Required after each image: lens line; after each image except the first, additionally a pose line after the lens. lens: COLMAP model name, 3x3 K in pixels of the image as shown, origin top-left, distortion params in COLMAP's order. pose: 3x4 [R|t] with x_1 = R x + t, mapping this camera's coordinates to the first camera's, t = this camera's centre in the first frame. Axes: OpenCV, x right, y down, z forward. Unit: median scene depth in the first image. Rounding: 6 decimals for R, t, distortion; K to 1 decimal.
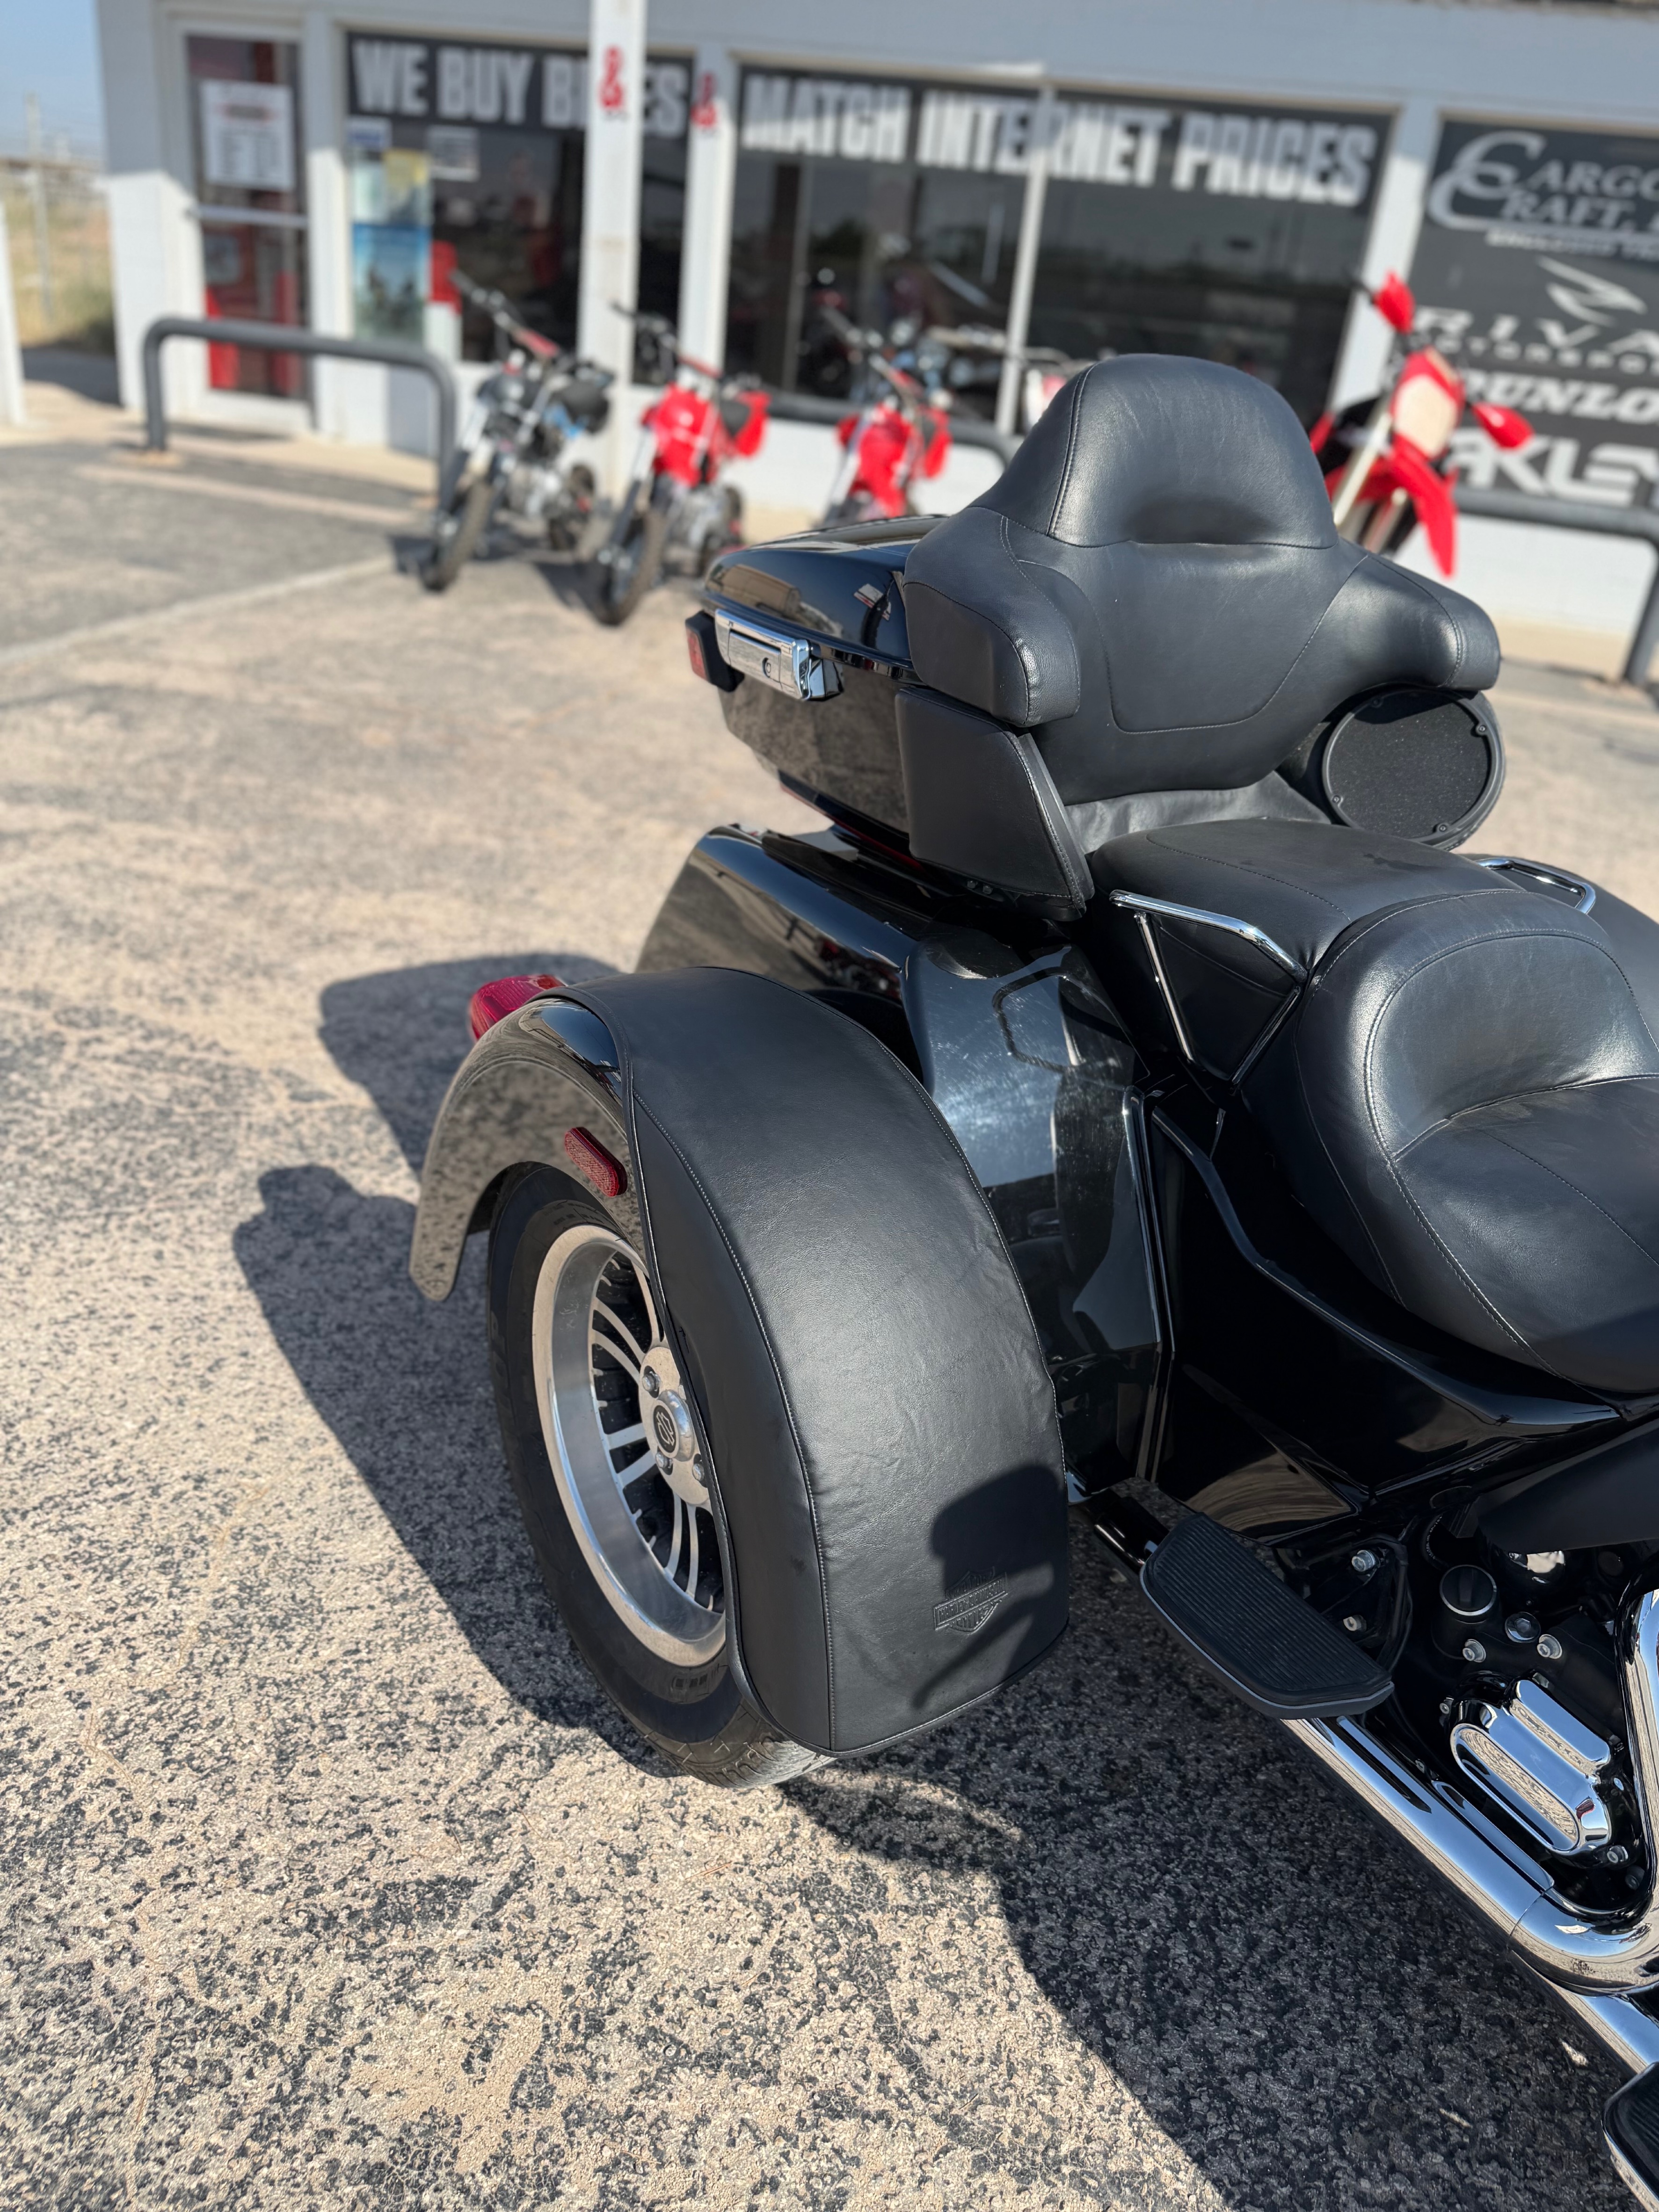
lens RADIAL K [[1618.4, 0, 834.5], [0, 1618.4, 1108.1], [0, 0, 1]] dist [0.020536, -0.028908]
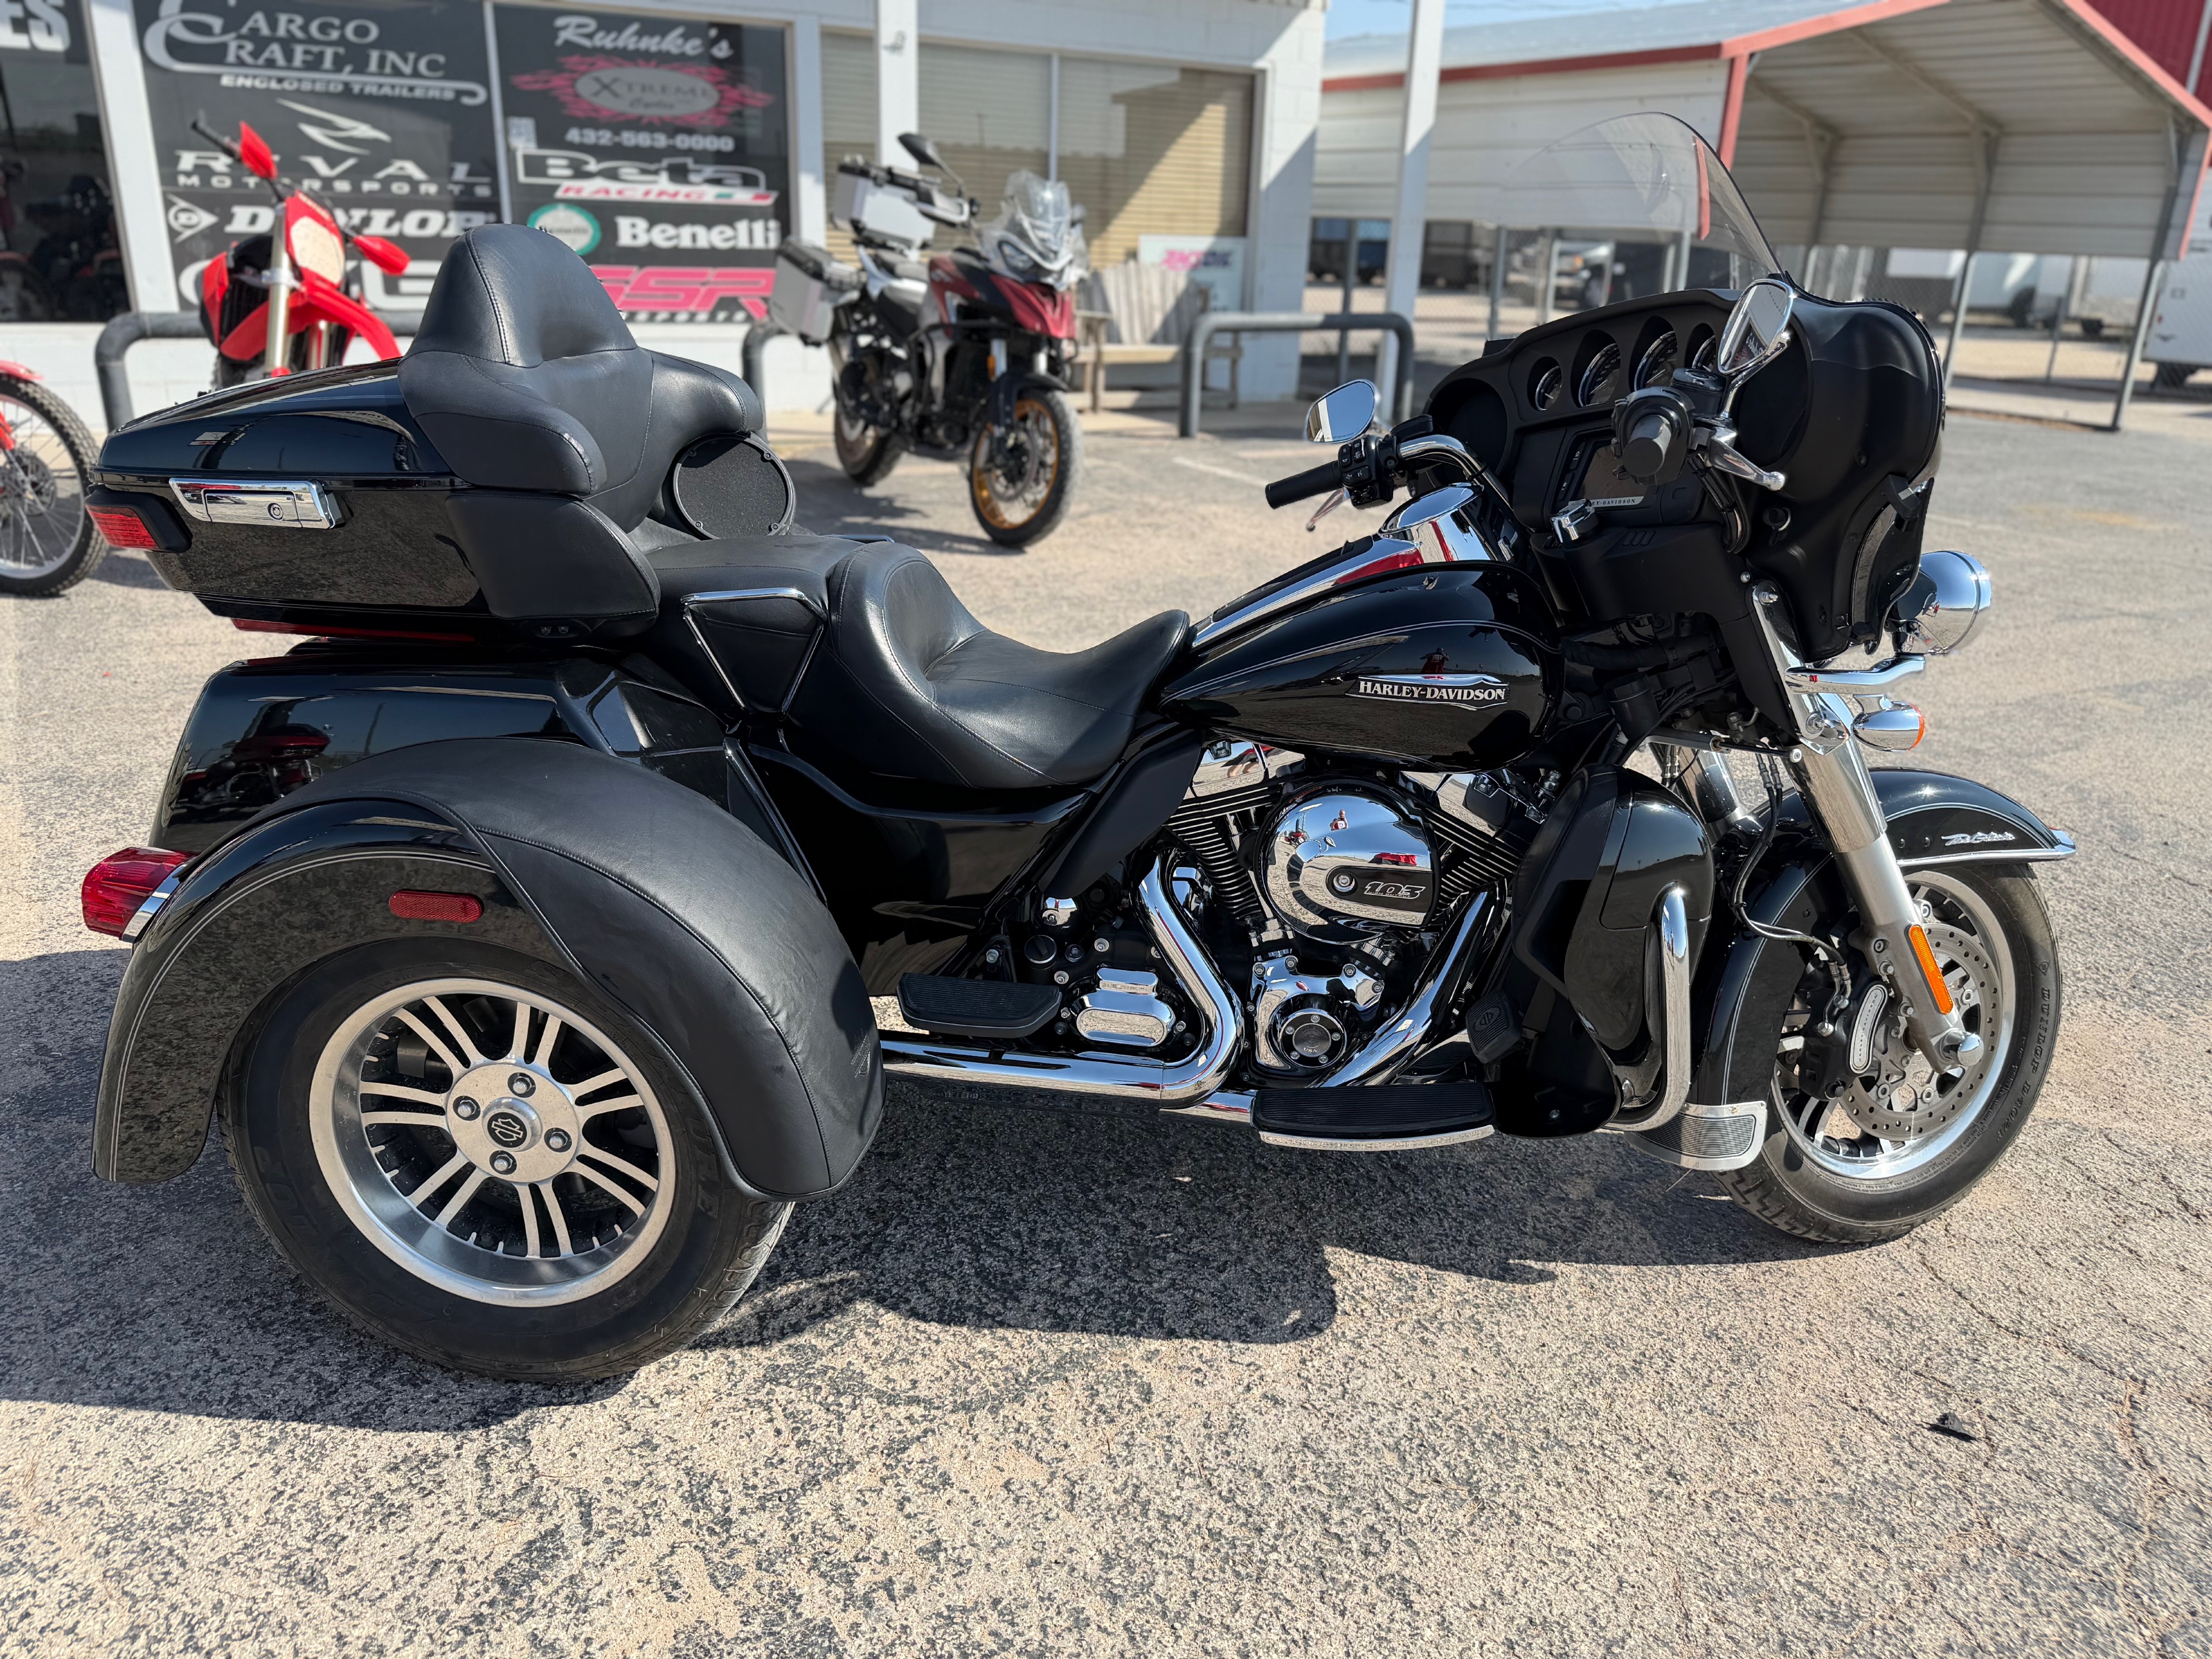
lens RADIAL K [[1618.4, 0, 1089.0], [0, 1618.4, 827.9], [0, 0, 1]] dist [0.020536, -0.028908]
pose [[0.641730, -0.343330, 0.685789, -0.360644], [0.376449, 0.920078, 0.108360, 0.016679], [-0.668183, 0.188627, 0.719688, -0.119276]]
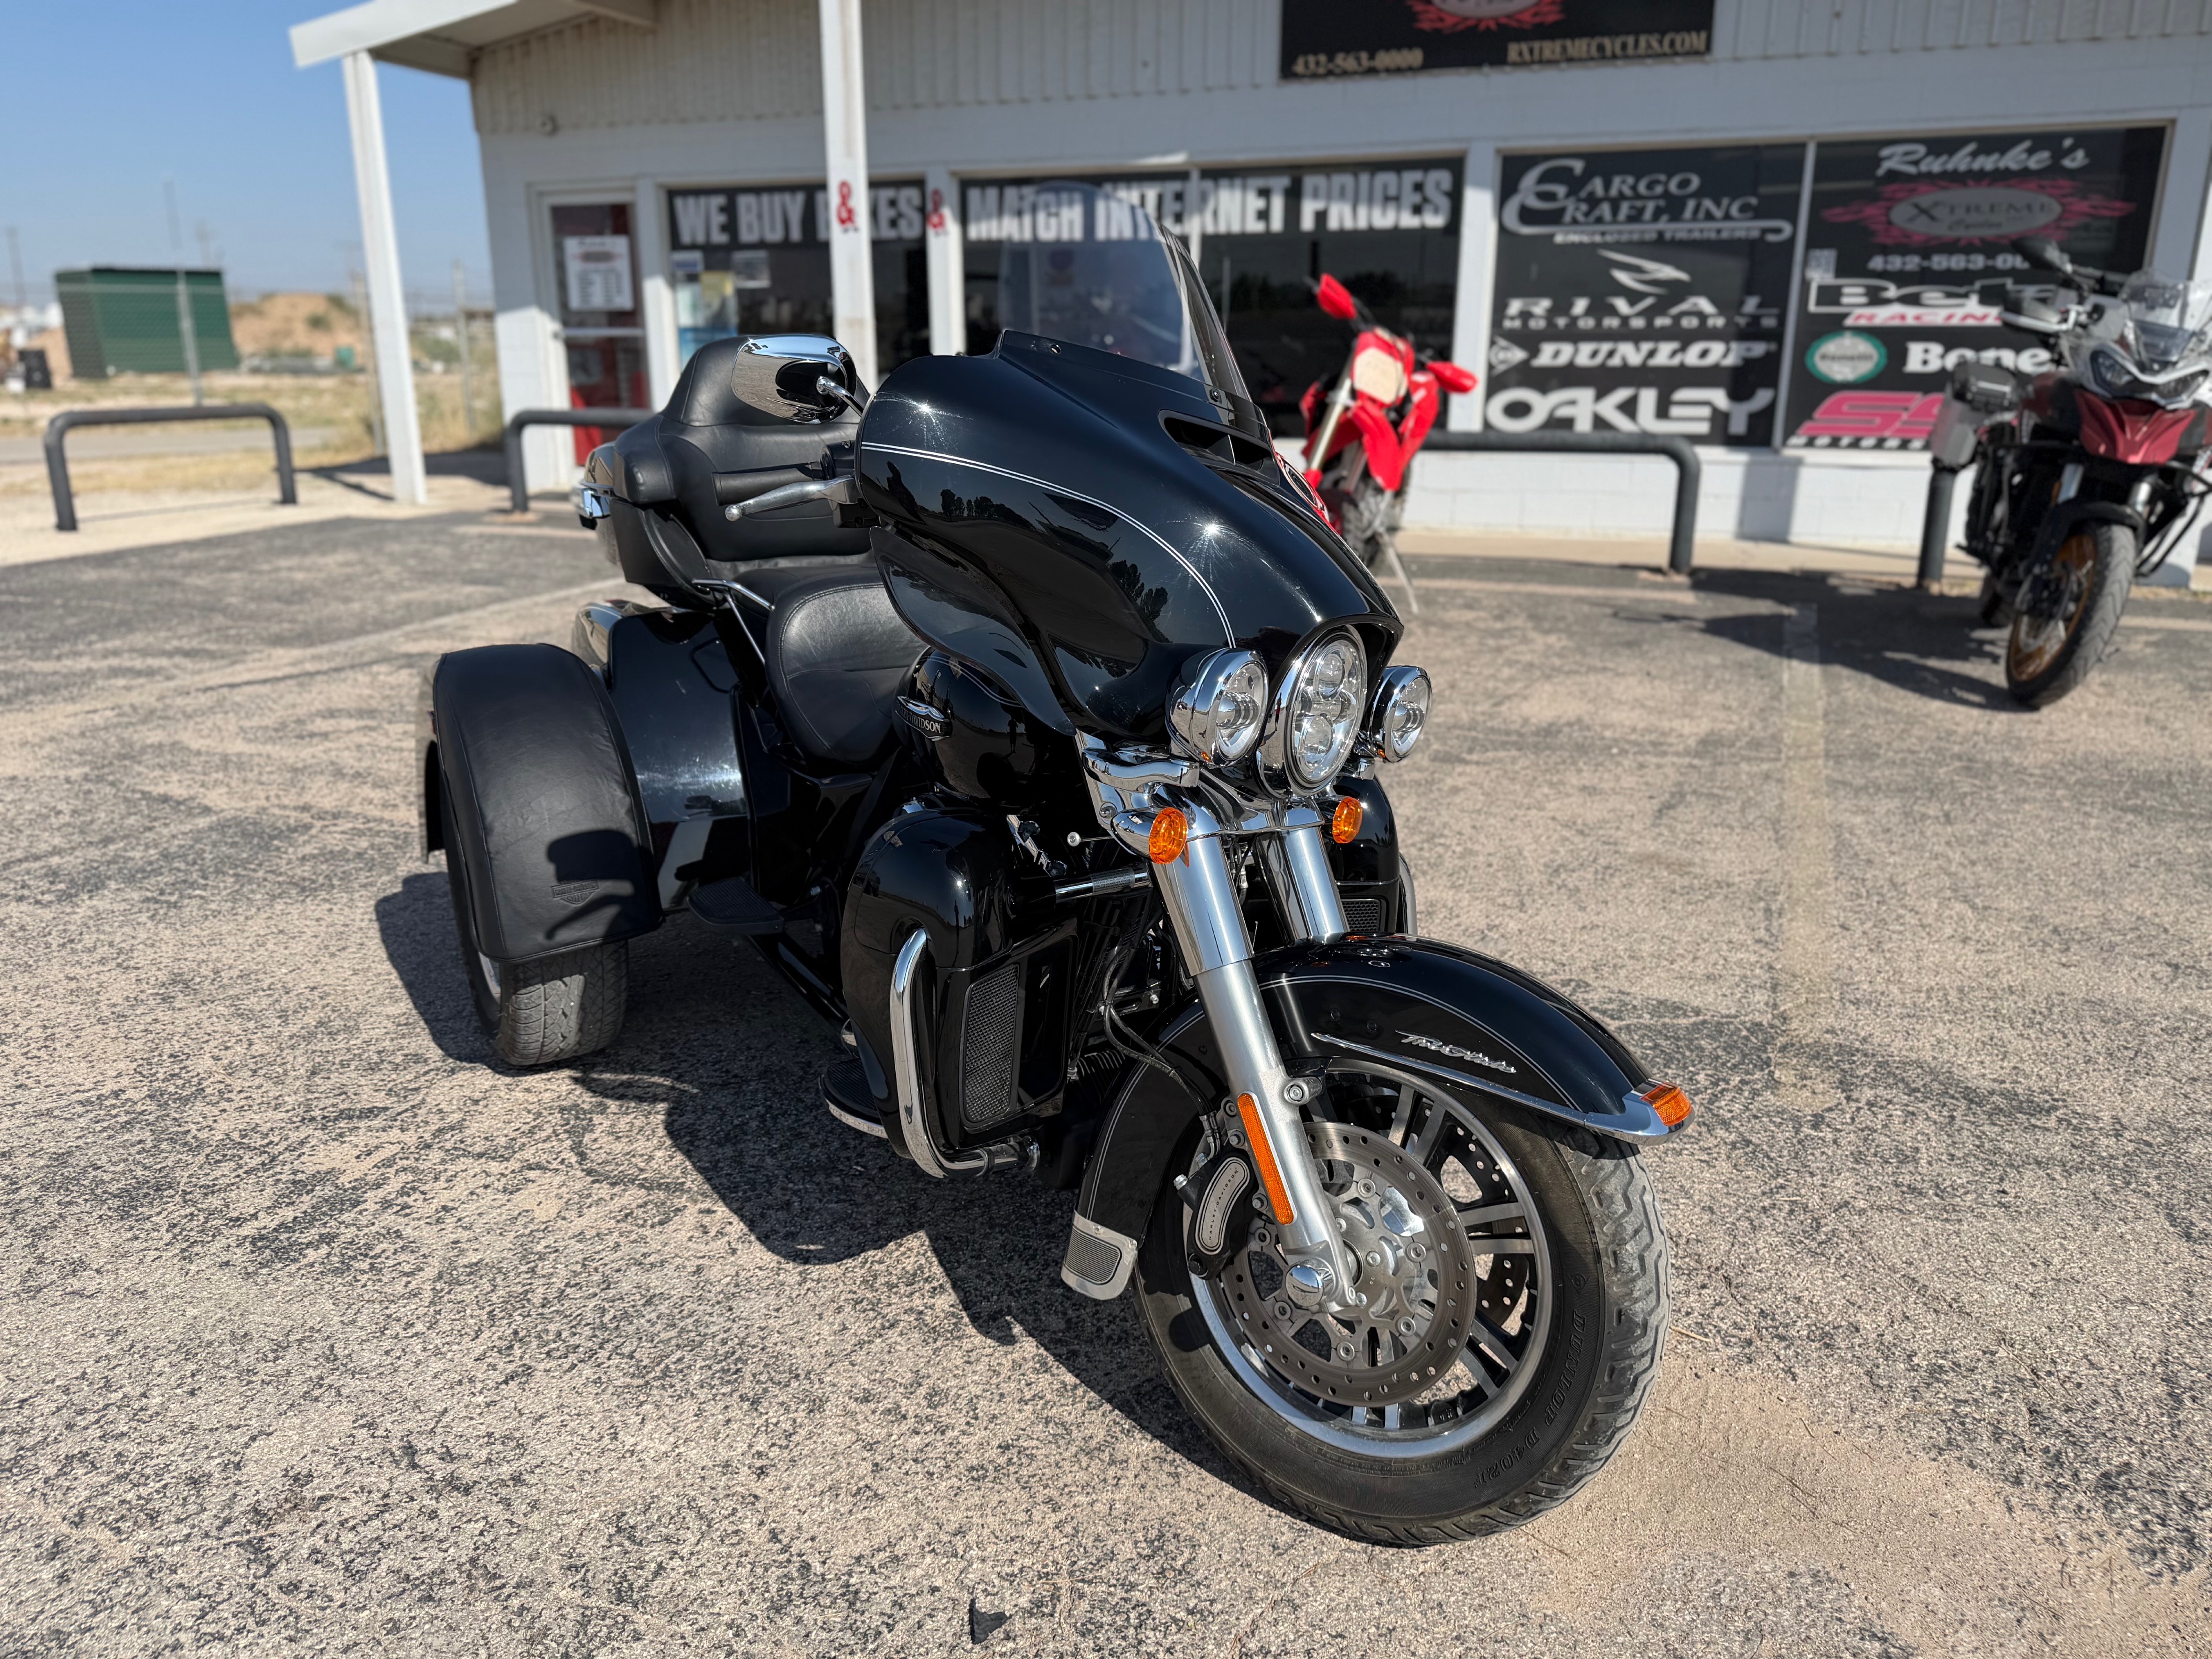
lens RADIAL K [[1618.4, 0, 1112.6], [0, 1618.4, 830.9], [0, 0, 1]] dist [0.020536, -0.028908]
pose [[0.992343, -0.077357, -0.096284, 0.496028], [0.059071, 0.981880, -0.180062, 0.327163], [0.108469, 0.172996, 0.978932, -0.501301]]
